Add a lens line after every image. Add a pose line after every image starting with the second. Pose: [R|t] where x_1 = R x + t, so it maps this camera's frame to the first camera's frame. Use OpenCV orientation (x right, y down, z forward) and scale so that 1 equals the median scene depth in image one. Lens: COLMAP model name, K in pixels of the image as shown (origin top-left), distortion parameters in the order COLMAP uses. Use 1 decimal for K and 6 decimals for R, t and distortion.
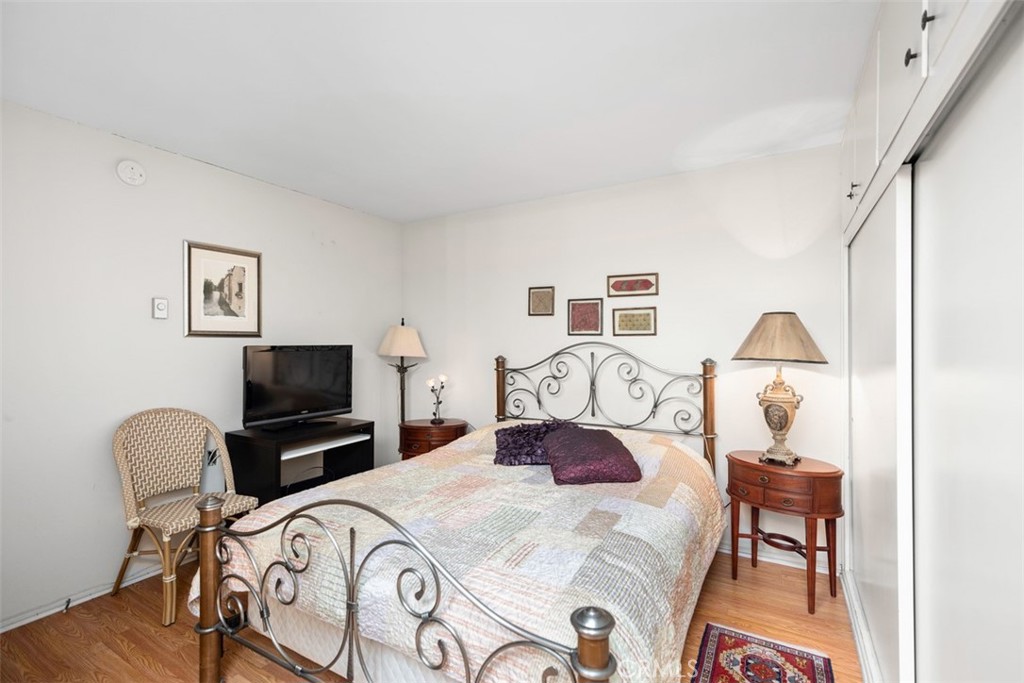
lens RADIAL K [[458.2, 0, 507.9], [0, 458.2, 338.4], [0, 0, 1]] dist [0.005458, 0.000223]
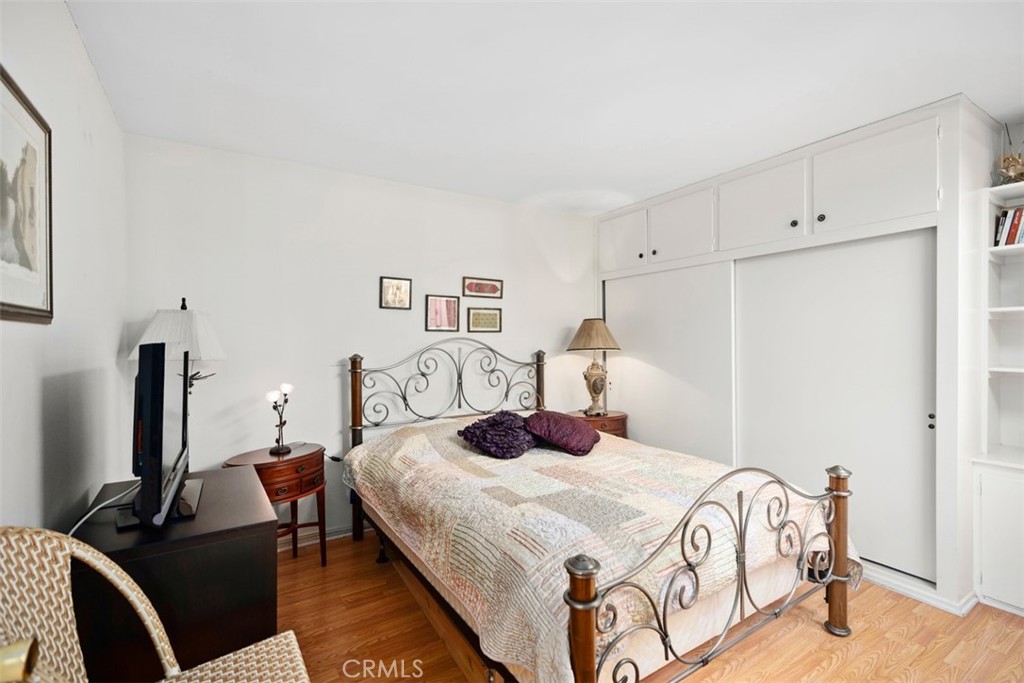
lens RADIAL K [[458.2, 0, 507.9], [0, 458.2, 338.4], [0, 0, 1]] dist [0.005458, 0.000223]
pose [[0.453734, 0.001375, 0.891136, -0.719708], [-0.004903, 0.999988, 0.000954, 0.008007], [-0.891123, -0.004802, 0.453735, 0.430166]]
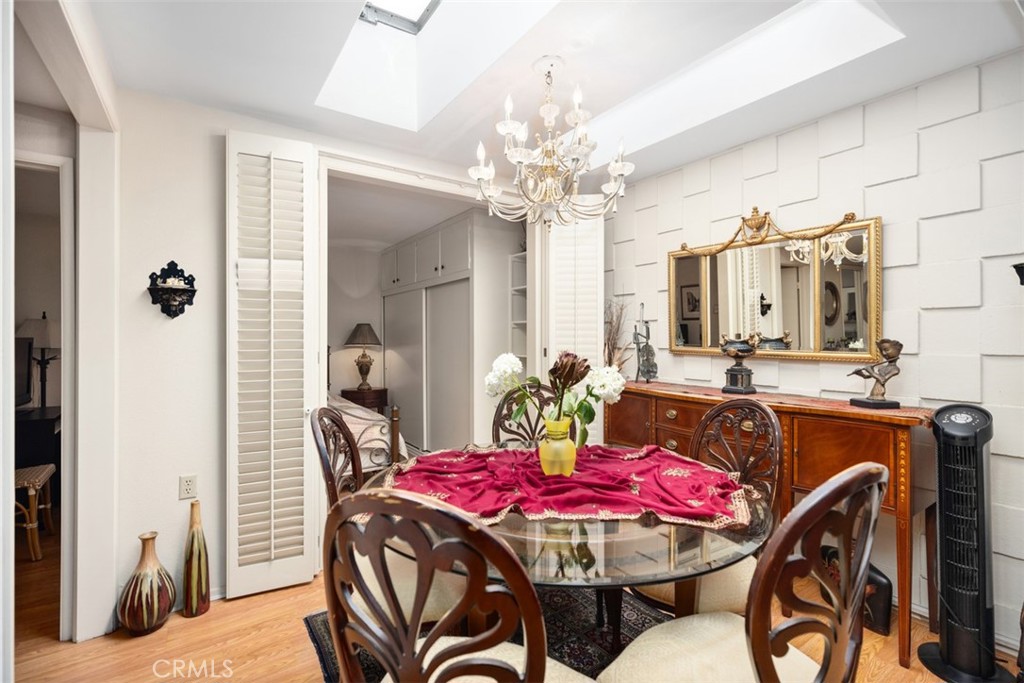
lens RADIAL K [[458.2, 0, 507.9], [0, 458.2, 338.4], [0, 0, 1]] dist [0.005458, 0.000223]
pose [[0.410731, 0.004647, 0.911745, -0.927437], [-0.010087, 0.999949, -0.000552, 0.006555], [-0.911701, -0.008970, 0.410757, -0.457286]]
